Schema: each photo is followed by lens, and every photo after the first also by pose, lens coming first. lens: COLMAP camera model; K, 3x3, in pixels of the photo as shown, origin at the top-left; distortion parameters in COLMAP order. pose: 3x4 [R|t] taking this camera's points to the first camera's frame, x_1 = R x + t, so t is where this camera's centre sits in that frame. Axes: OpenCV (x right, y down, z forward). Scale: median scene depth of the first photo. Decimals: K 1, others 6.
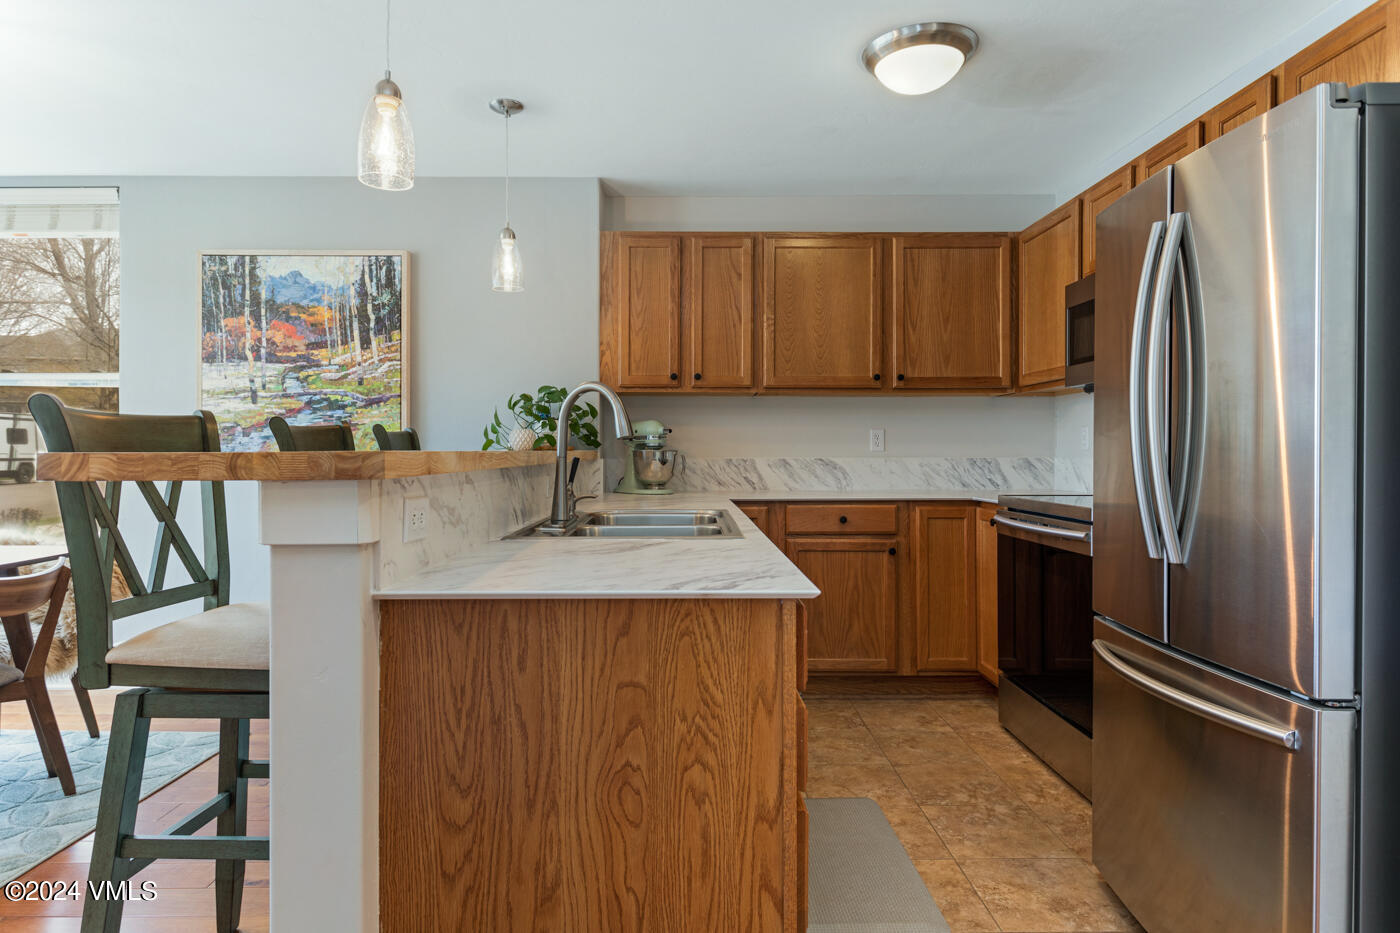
lens RADIAL K [[813.3, 0, 697.4], [0, 813.3, 450.6], [0, 0, 1]] dist [0.005748, -0.000738]
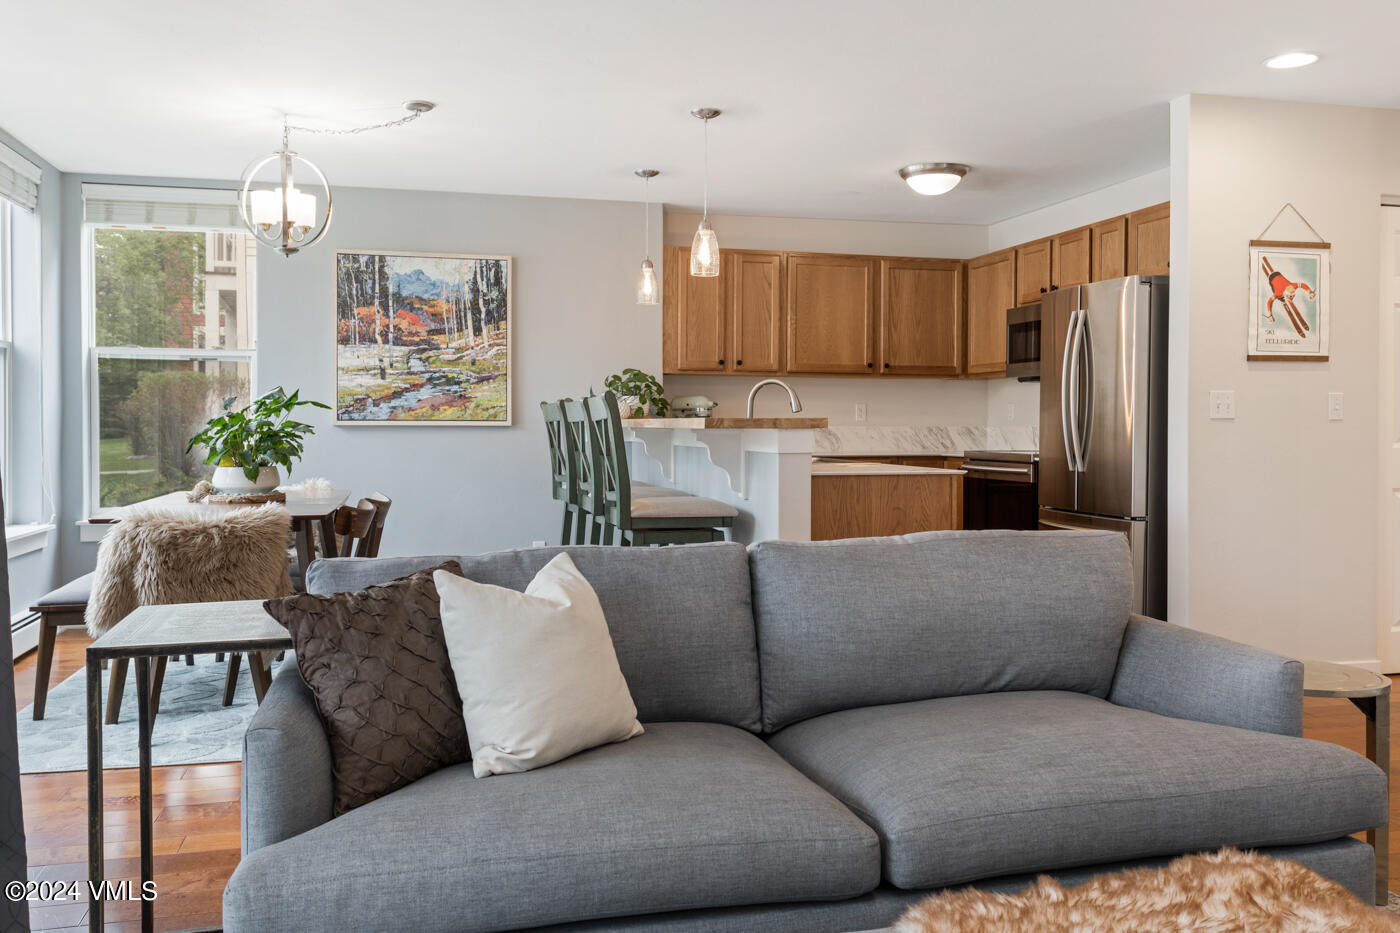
lens RADIAL K [[1201.0, 0, 682.3], [0, 1201.0, 437.2], [0, 0, 1]] dist [0.000396, 0.014714]
pose [[0.971735, 0.000613, 0.236075, -0.533875], [-0.003329, 0.999933, 0.011107, 0.006396], [-0.236052, -0.011579, 0.971671, -0.825634]]
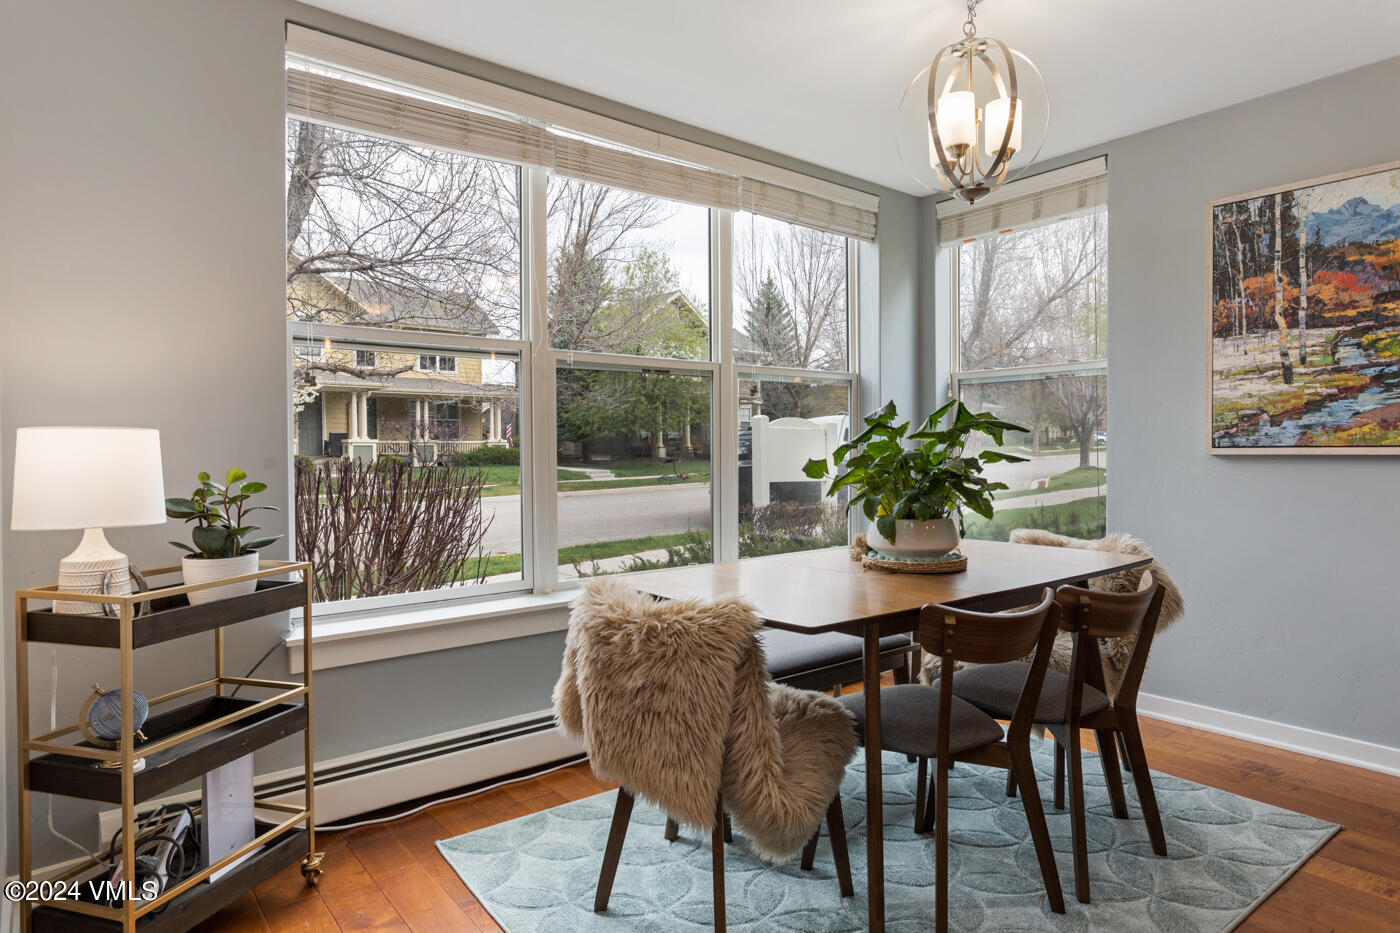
lens RADIAL K [[813.3, 0, 712.0], [0, 813.3, 460.0], [0, 0, 1]] dist [0.005748, -0.000738]
pose [[0.637870, 0.006417, -0.770118, -0.296069], [0.005486, 0.999902, 0.012875, 0.002175], [0.770125, -0.012437, 0.637772, 0.082872]]
